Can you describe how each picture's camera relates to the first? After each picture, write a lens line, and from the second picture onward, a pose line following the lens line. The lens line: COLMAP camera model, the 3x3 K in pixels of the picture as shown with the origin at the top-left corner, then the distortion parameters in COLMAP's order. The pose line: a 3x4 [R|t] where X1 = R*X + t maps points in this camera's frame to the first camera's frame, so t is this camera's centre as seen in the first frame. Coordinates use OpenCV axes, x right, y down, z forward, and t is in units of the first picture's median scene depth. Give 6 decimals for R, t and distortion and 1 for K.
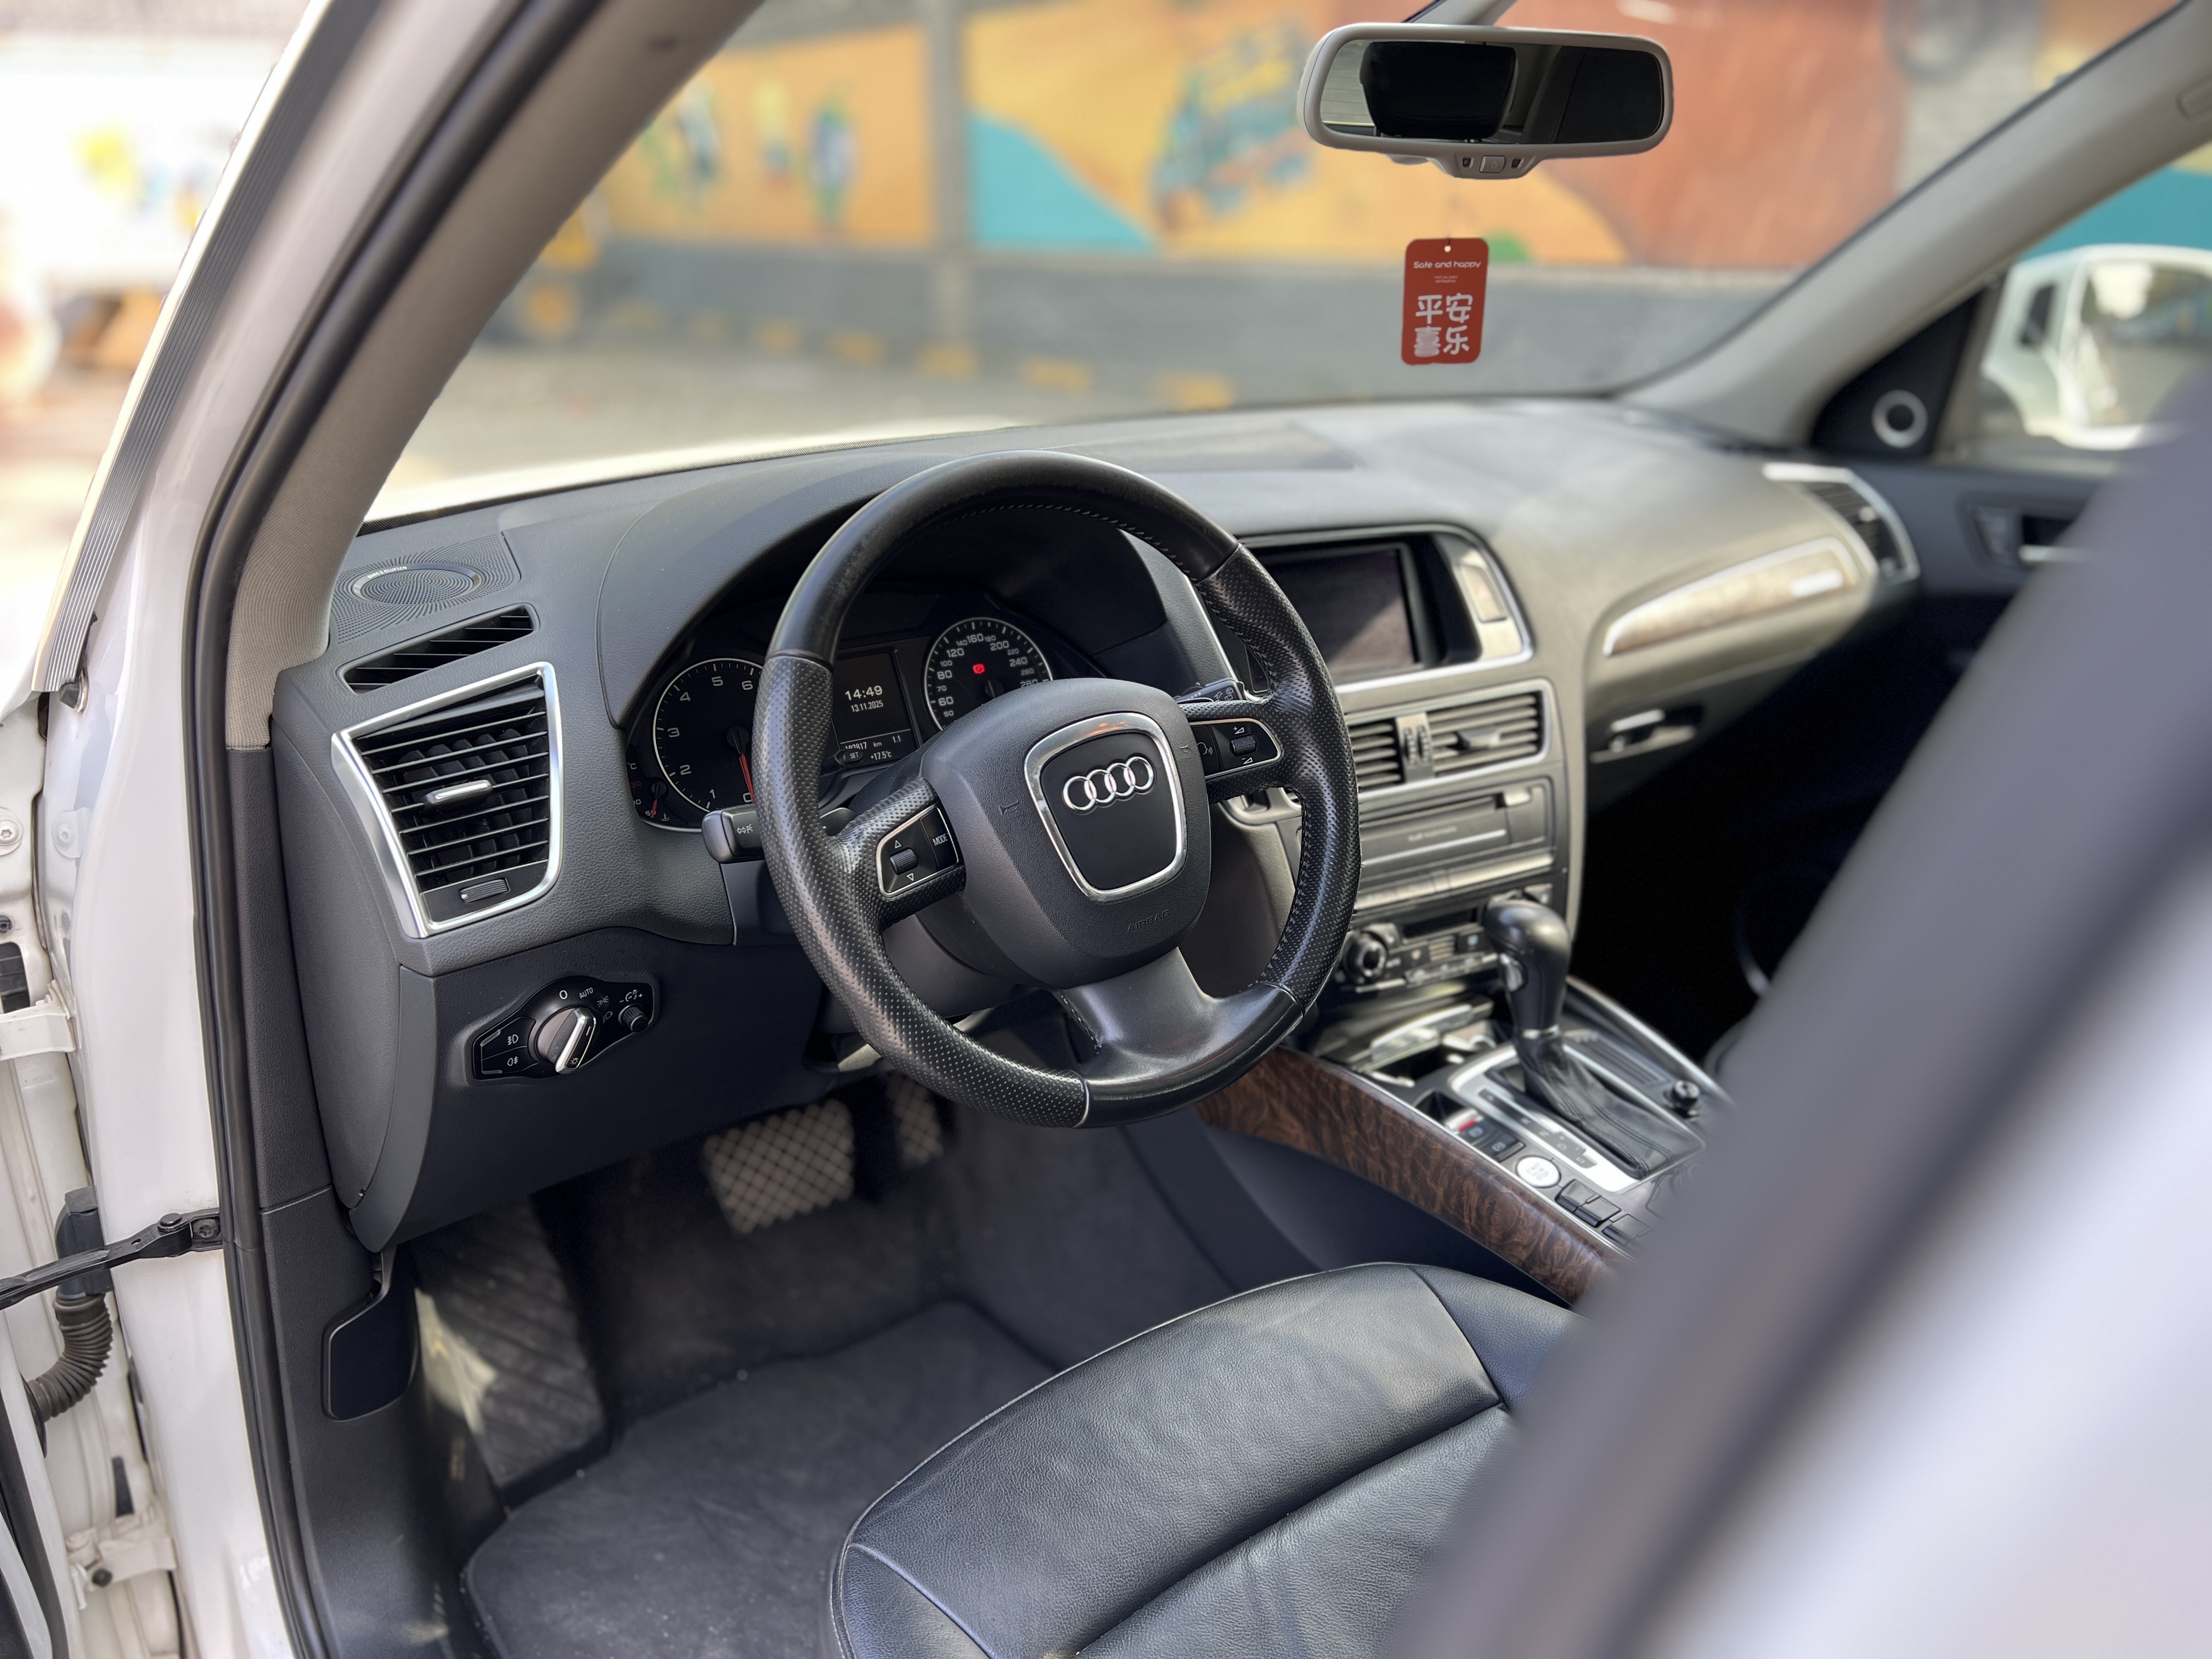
lens RADIAL K [[1815.6, 0, 1106.0], [0, 1815.6, 829.5], [0, 0, 1]] dist [0.032523, -0.005041]
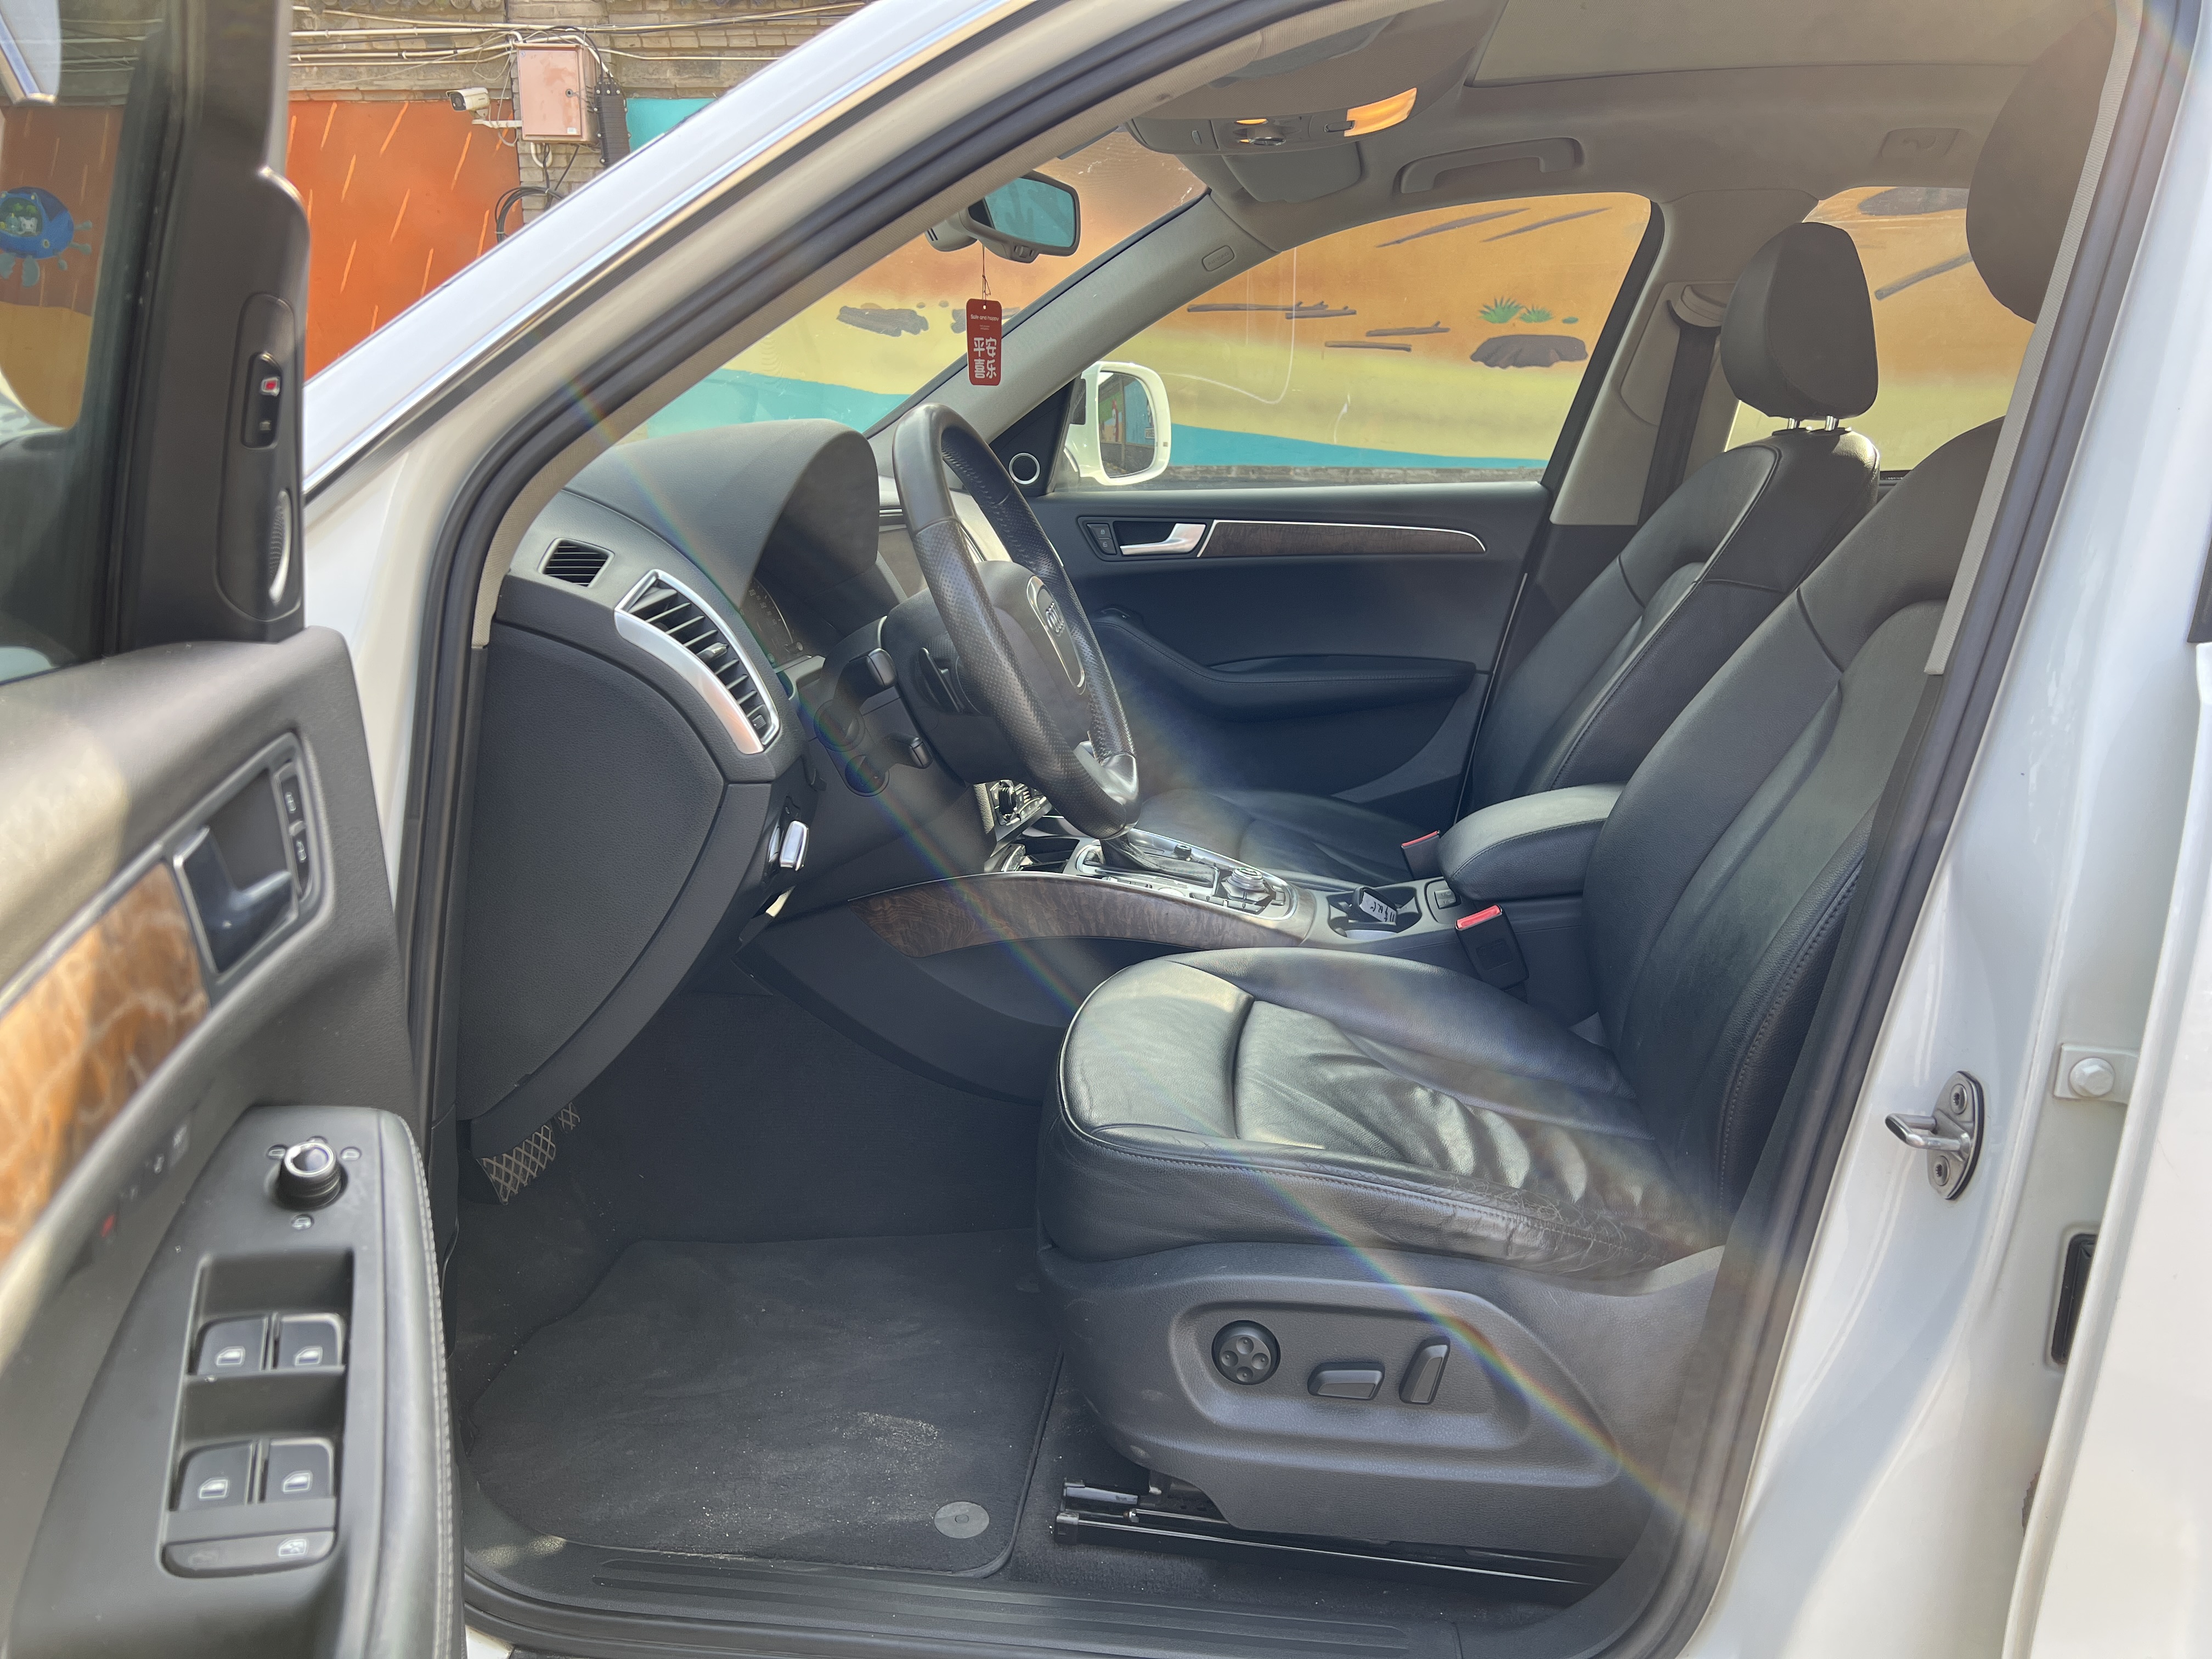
lens RADIAL K [[1815.6, 0, 1106.0], [0, 1815.6, 829.5], [0, 0, 1]] dist [0.032523, -0.005041]
pose [[0.658536, -0.150384, 0.737371, -0.849618], [0.251585, 0.967448, -0.027379, 0.152360], [-0.709250, 0.203541, 0.674933, 0.001182]]
